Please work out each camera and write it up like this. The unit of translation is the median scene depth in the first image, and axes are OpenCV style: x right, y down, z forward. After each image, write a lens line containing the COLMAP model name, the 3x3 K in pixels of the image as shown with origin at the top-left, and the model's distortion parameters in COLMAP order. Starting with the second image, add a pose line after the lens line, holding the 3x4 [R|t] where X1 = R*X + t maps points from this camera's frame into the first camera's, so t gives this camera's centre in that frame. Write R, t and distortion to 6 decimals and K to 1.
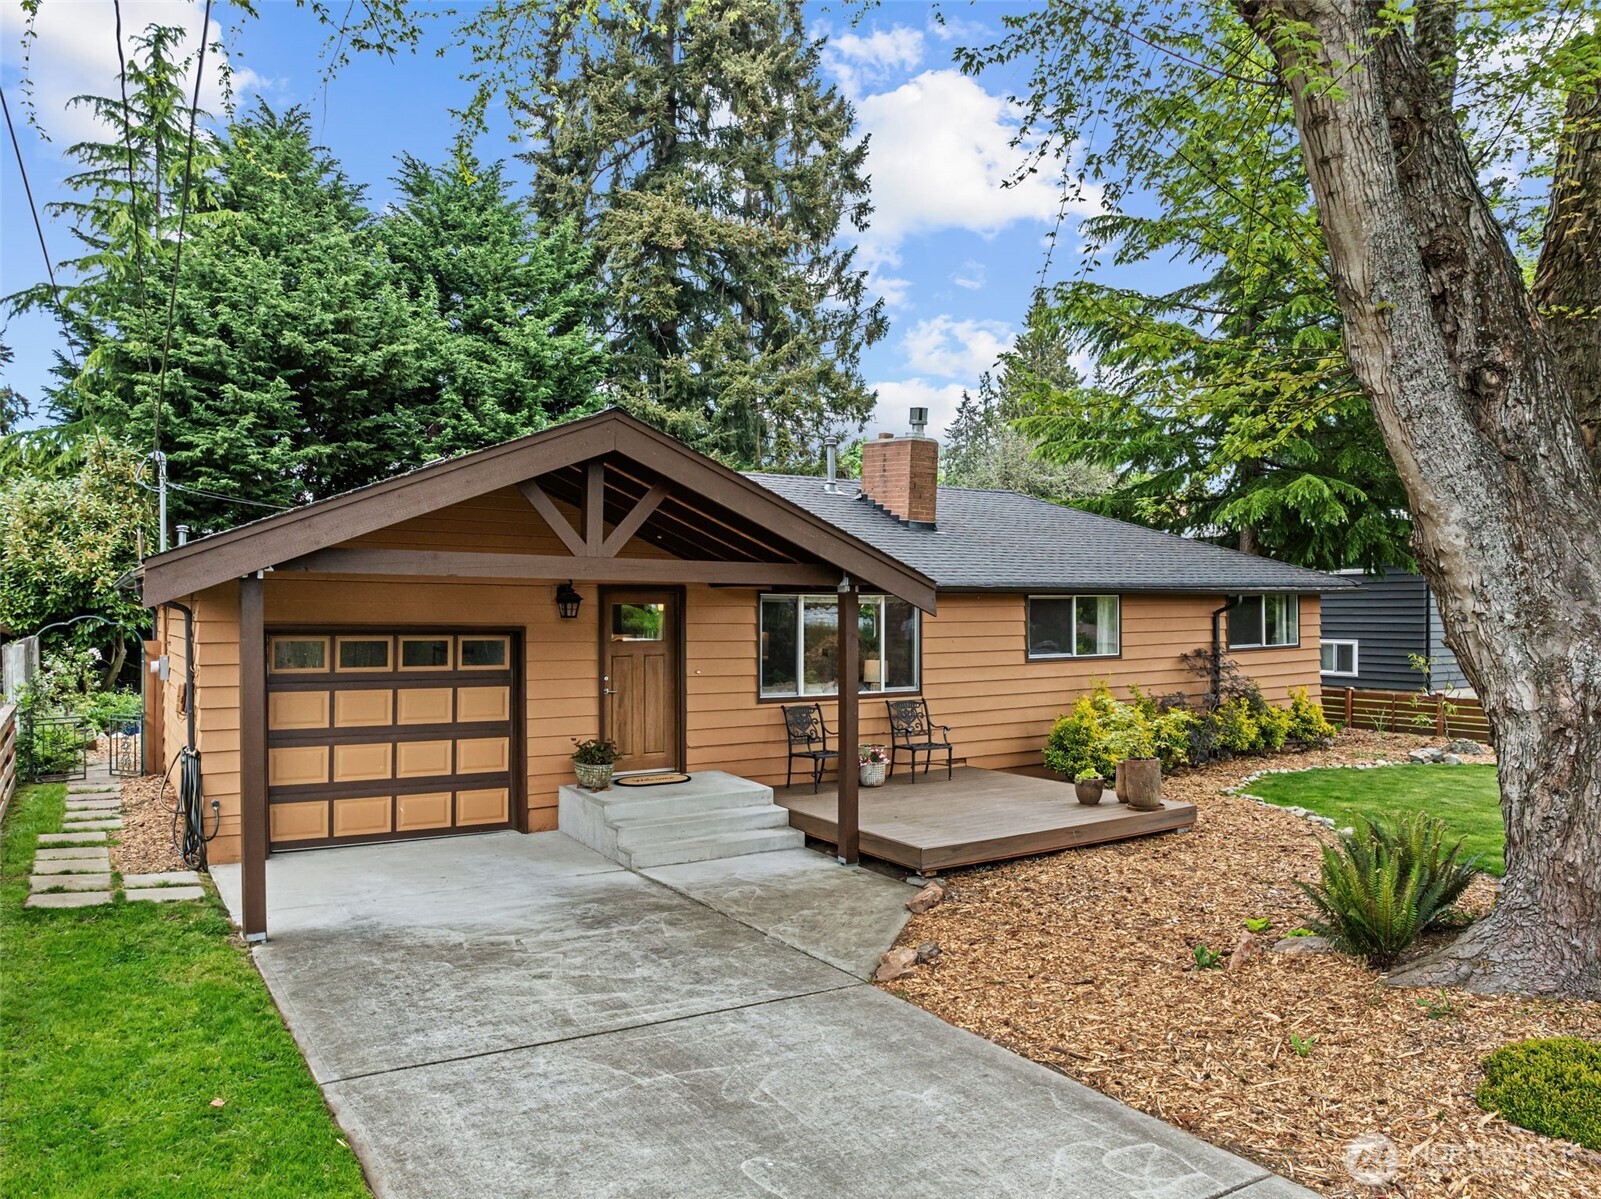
lens RADIAL K [[1145.9, 0, 796.2], [0, 1145.9, 609.6], [0, 0, 1]] dist [-0.029621, 0.000250]
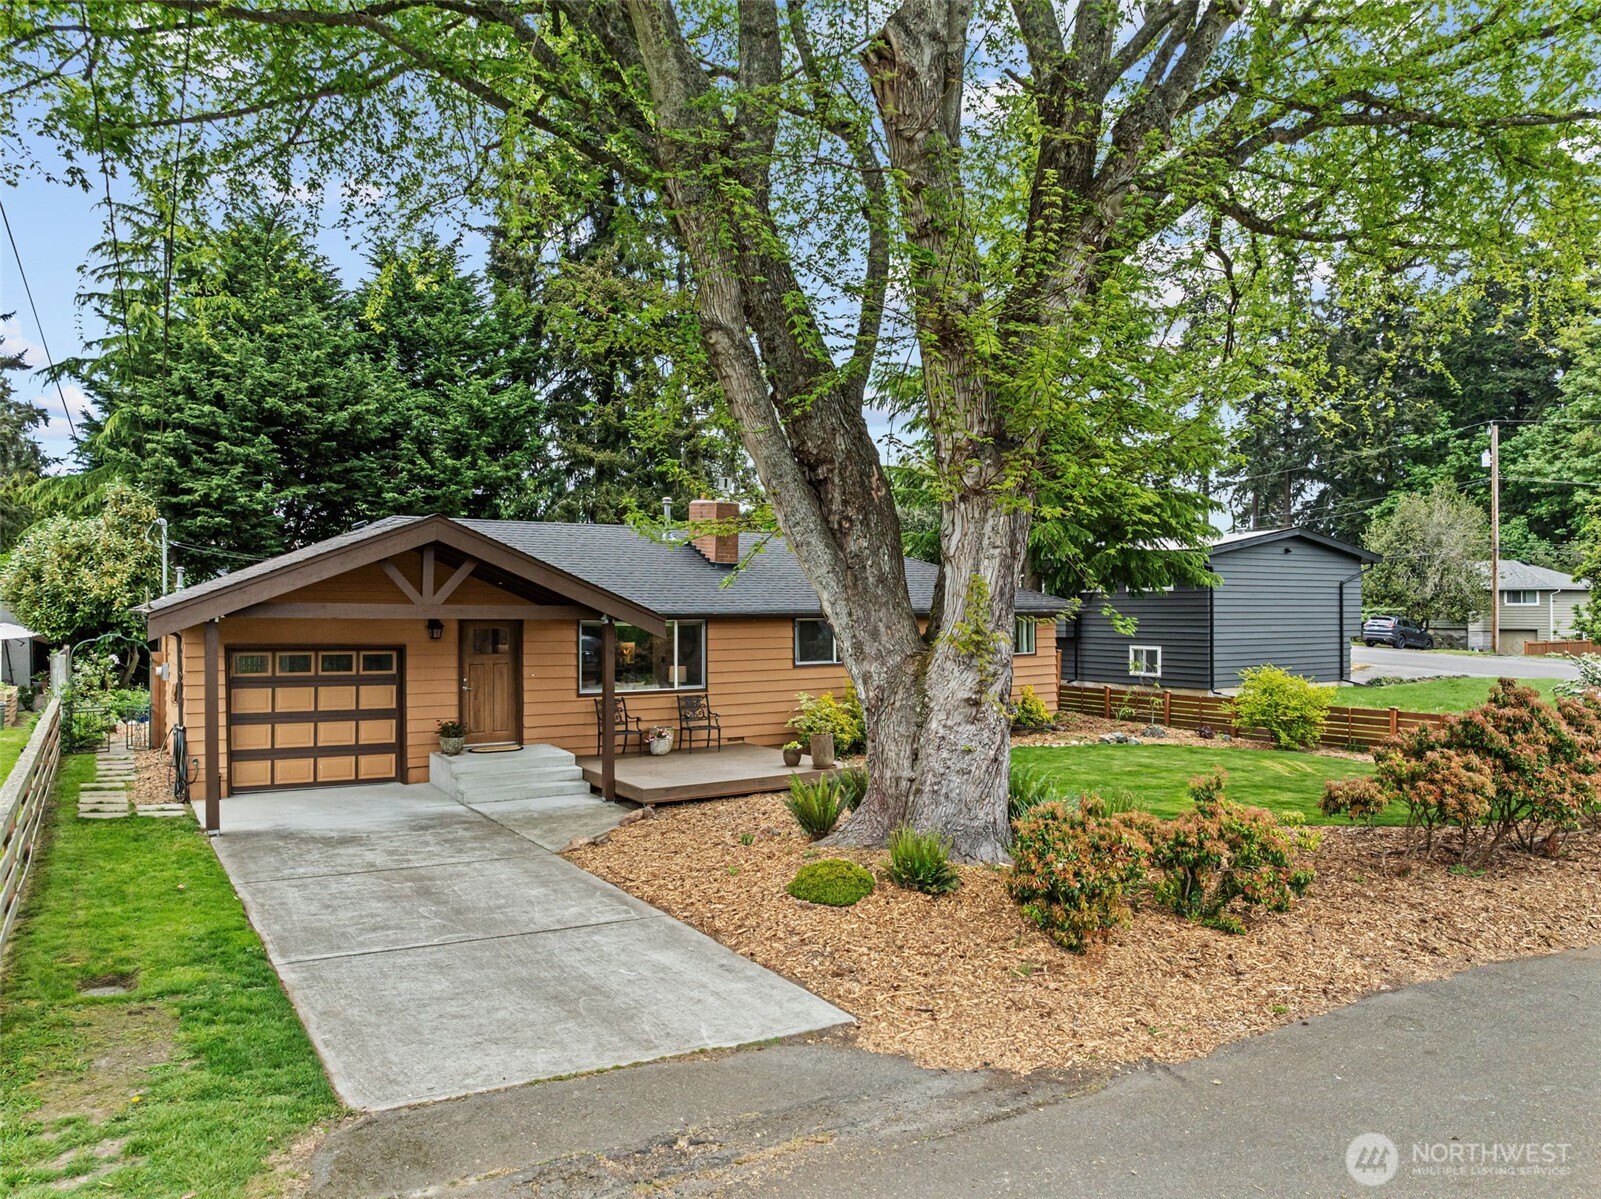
lens RADIAL K [[1145.9, 0, 804.4], [0, 1145.9, 599.7], [0, 0, 1]] dist [-0.029621, 0.000250]
pose [[0.999994, -0.000440, -0.003352, 0.200498], [0.000416, 0.999974, -0.007130, -0.023250], [0.003355, 0.007129, 0.999969, -0.338136]]
